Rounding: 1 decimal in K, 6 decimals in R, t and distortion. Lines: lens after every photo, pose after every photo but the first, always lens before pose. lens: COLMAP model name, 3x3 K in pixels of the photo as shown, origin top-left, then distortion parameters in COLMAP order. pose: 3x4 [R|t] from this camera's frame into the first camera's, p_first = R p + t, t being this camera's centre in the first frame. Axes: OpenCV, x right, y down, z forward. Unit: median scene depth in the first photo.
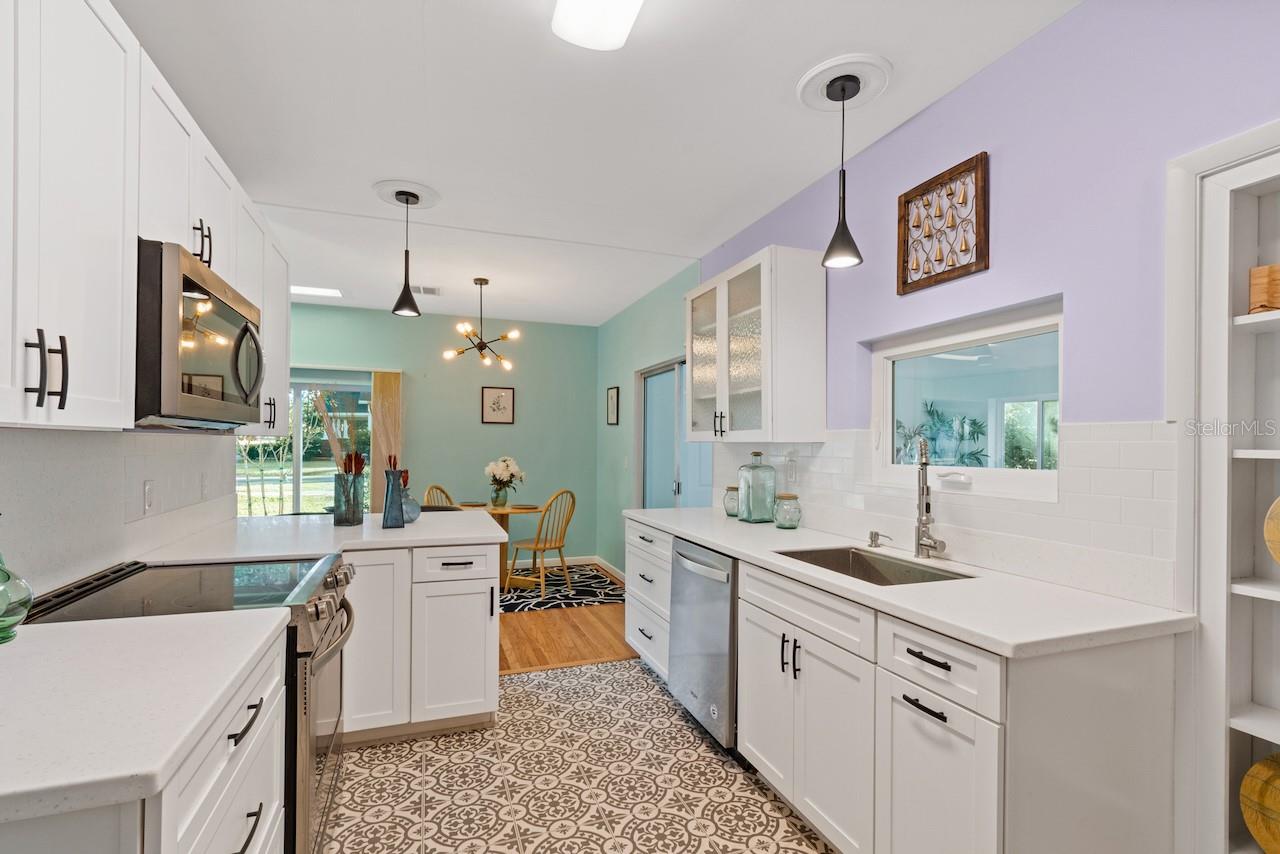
lens RADIAL K [[582.9, 0, 639.6], [0, 582.9, 443.0], [0, 0, 1]] dist [0.000686, -0.000422]
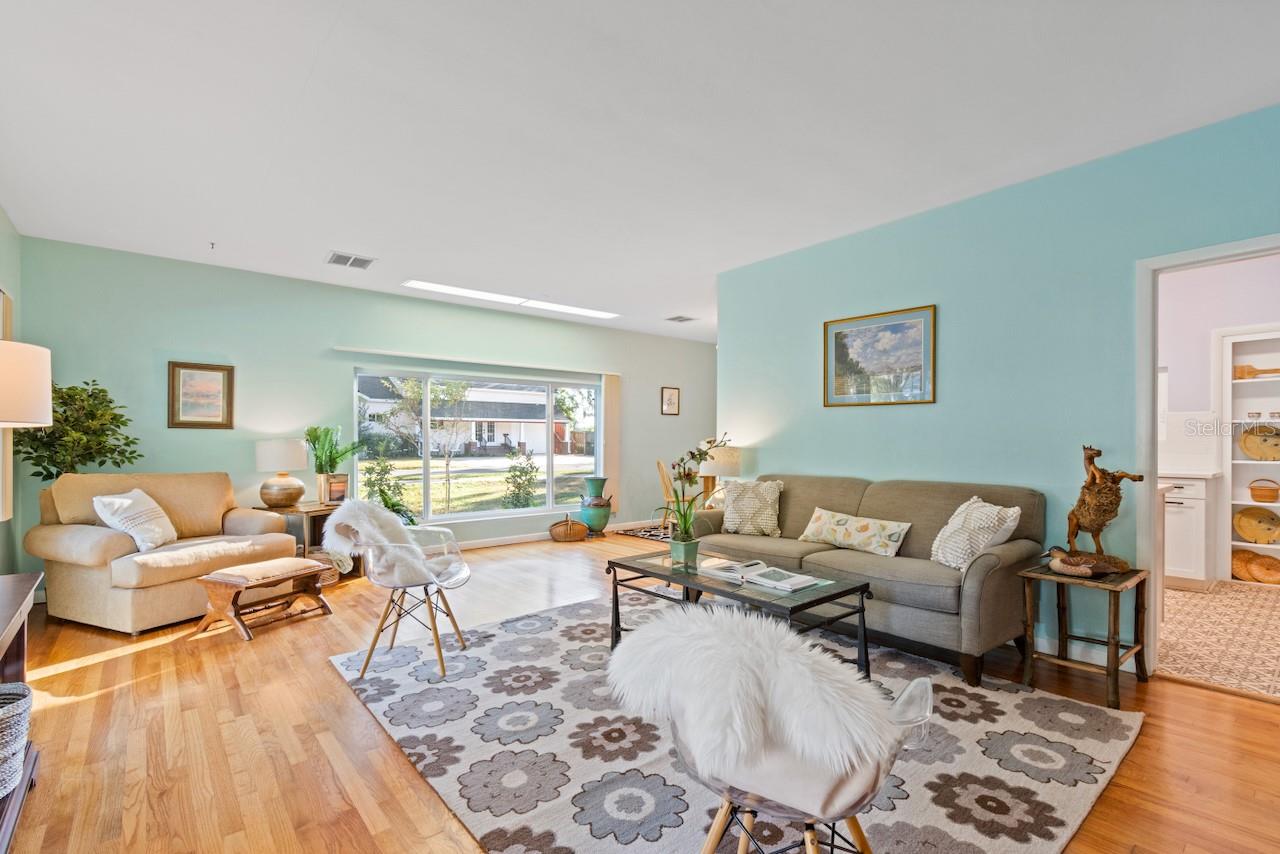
lens RADIAL K [[582.9, 0, 639.6], [0, 582.9, 443.0], [0, 0, 1]] dist [0.000686, -0.000422]
pose [[0.941350, -0.013031, 0.337179, -3.136782], [0.010254, 0.999897, 0.010016, 0.069248], [-0.337275, -0.005971, 0.941387, -0.947291]]
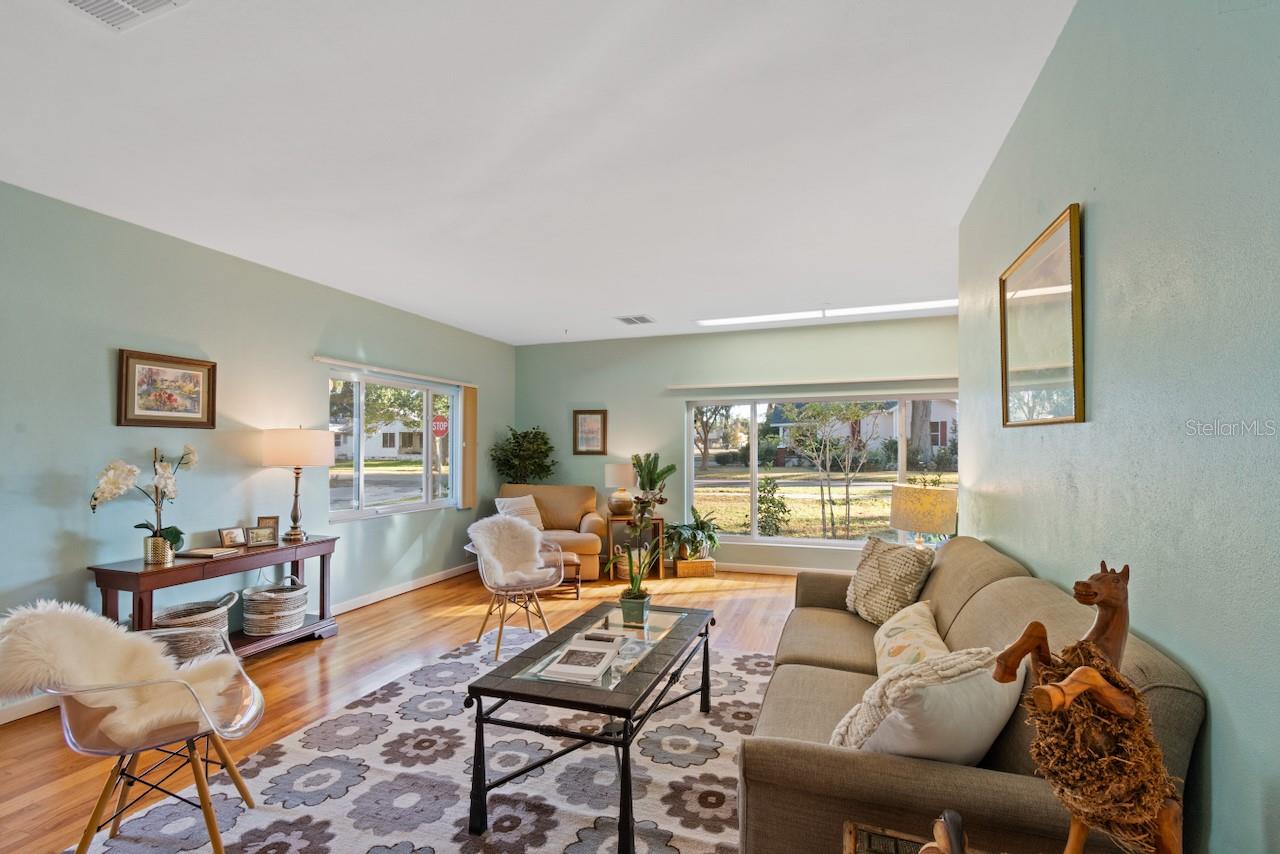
lens RADIAL K [[582.9, 0, 639.6], [0, 582.9, 443.0], [0, 0, 1]] dist [0.000686, -0.000422]
pose [[0.769723, -0.020796, -0.638039, -1.085819], [0.010325, 0.999744, -0.020130, 0.000284], [0.638294, 0.008907, 0.769741, -0.421526]]
